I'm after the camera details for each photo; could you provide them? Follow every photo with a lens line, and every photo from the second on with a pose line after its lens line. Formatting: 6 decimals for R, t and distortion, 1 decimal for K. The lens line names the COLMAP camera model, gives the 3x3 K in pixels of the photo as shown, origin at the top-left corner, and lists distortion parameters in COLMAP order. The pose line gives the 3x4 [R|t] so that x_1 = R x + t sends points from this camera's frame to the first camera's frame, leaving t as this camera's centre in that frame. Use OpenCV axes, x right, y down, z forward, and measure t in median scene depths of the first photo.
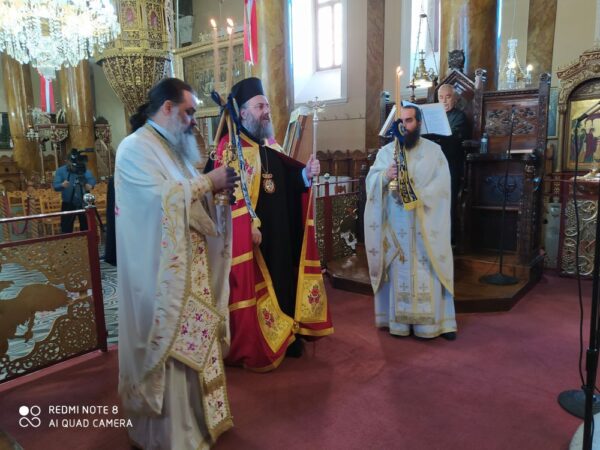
lens RADIAL K [[472.5, 0, 300.4], [0, 472.5, 226.2], [0, 0, 1]] dist [-0.008106, -0.033656]
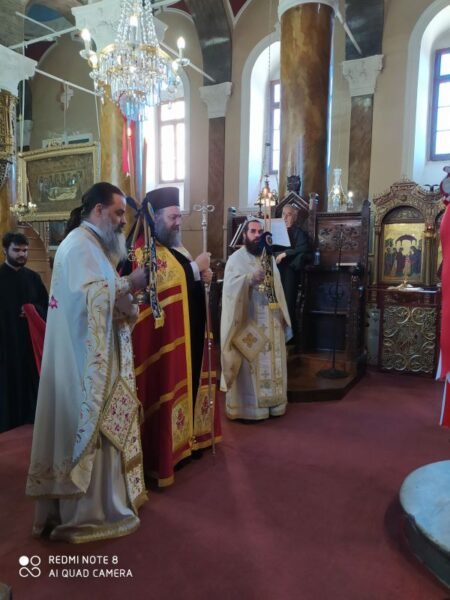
lens RADIAL K [[472.5, 0, 224.9], [0, 472.5, 300.9], [0, 0, 1]] dist [-0.008106, -0.033656]
pose [[0.979030, 0.021145, 0.202615, -0.064097], [-0.005621, 0.997024, -0.076889, 0.023026], [-0.203638, 0.074138, 0.976235, -0.074433]]
